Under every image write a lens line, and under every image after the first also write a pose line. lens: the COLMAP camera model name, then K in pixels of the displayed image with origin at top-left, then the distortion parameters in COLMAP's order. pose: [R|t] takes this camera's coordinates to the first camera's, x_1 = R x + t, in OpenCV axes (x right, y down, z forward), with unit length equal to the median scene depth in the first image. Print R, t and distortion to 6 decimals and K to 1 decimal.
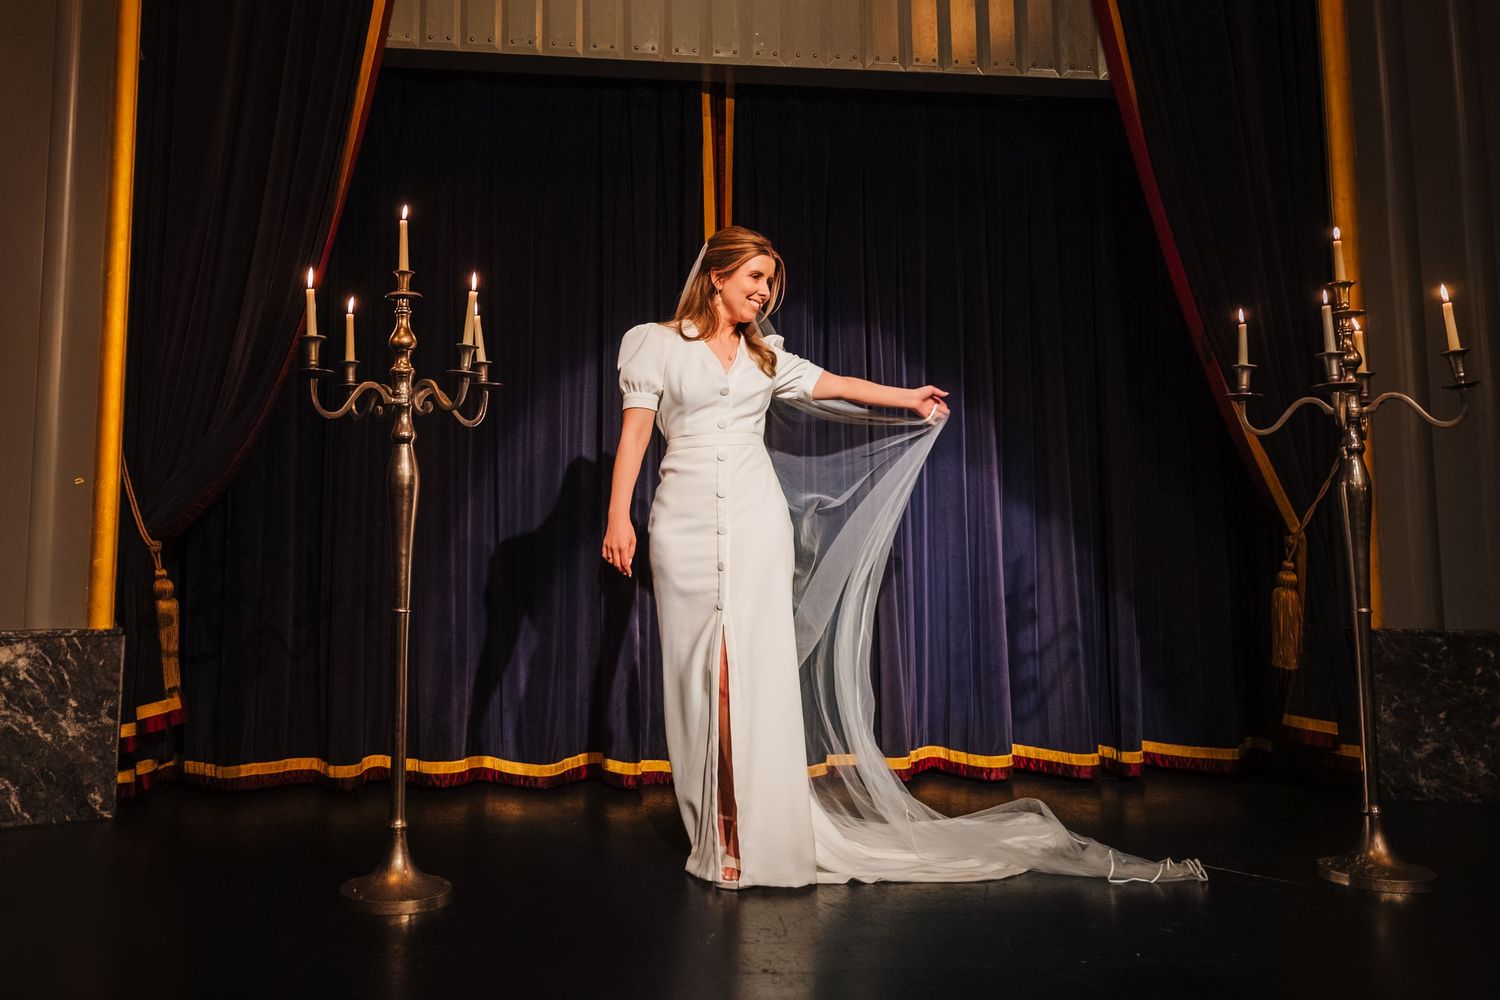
lens RADIAL K [[1060.3, 0, 749.9], [0, 1060.3, 480.9], [0, 0, 1]] dist [0.025984, -0.002107]
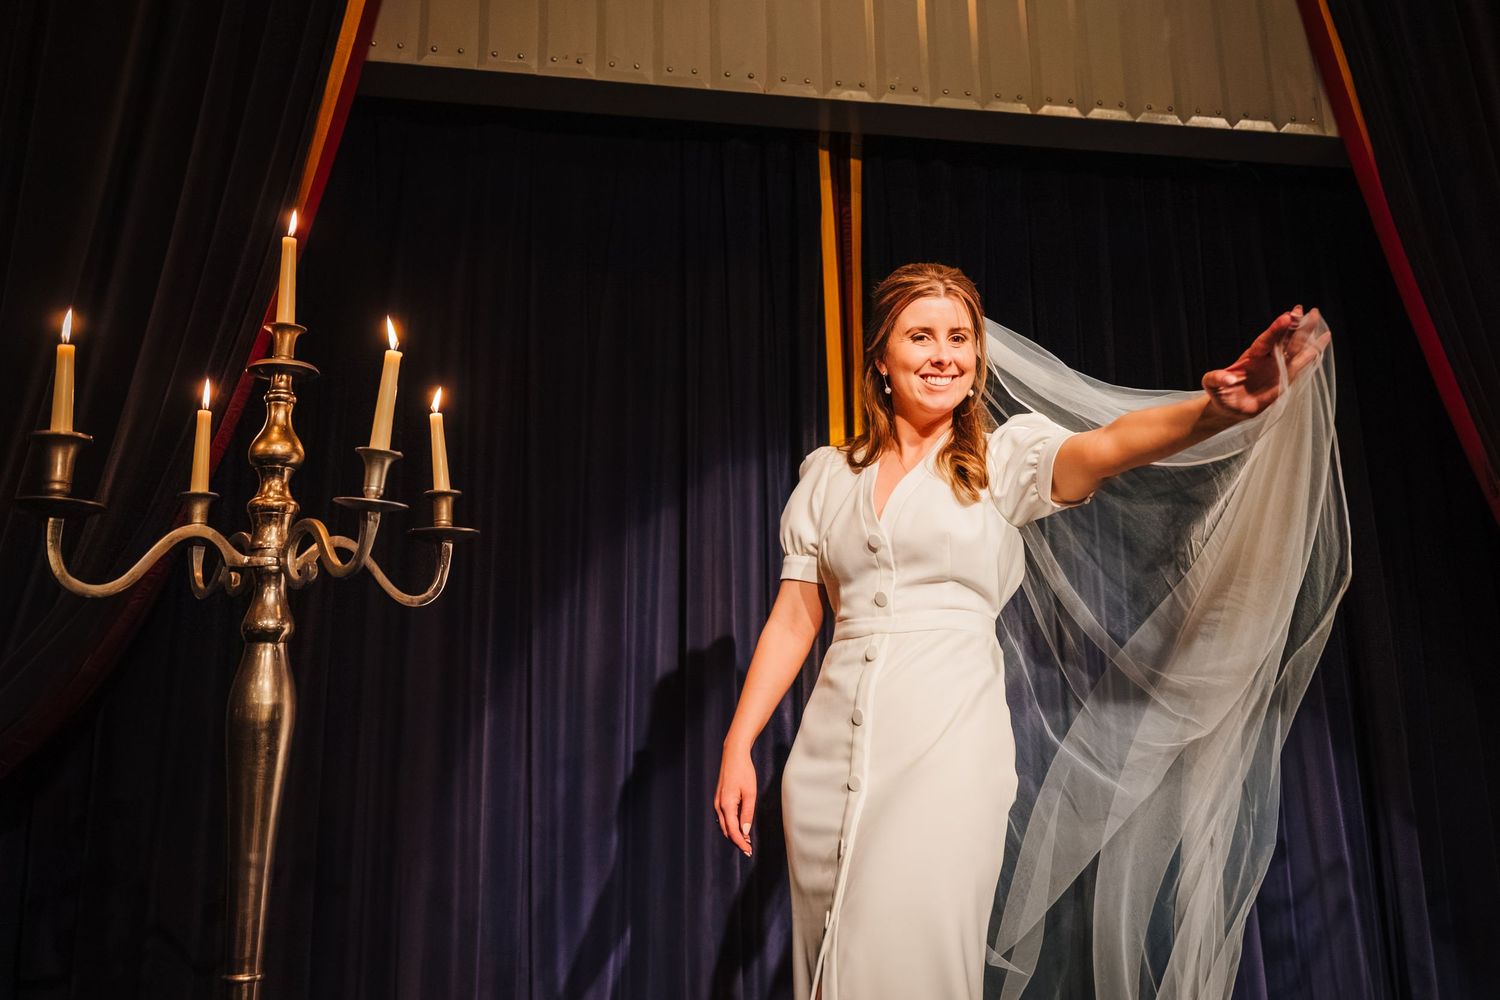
lens RADIAL K [[1060.3, 0, 749.9], [0, 1060.3, 480.9], [0, 0, 1]] dist [0.025984, -0.002107]
pose [[0.993631, -0.026825, -0.109447, -0.029195], [0.009256, 0.987400, -0.157975, -0.028498], [0.112306, 0.155956, 0.981359, 0.498246]]
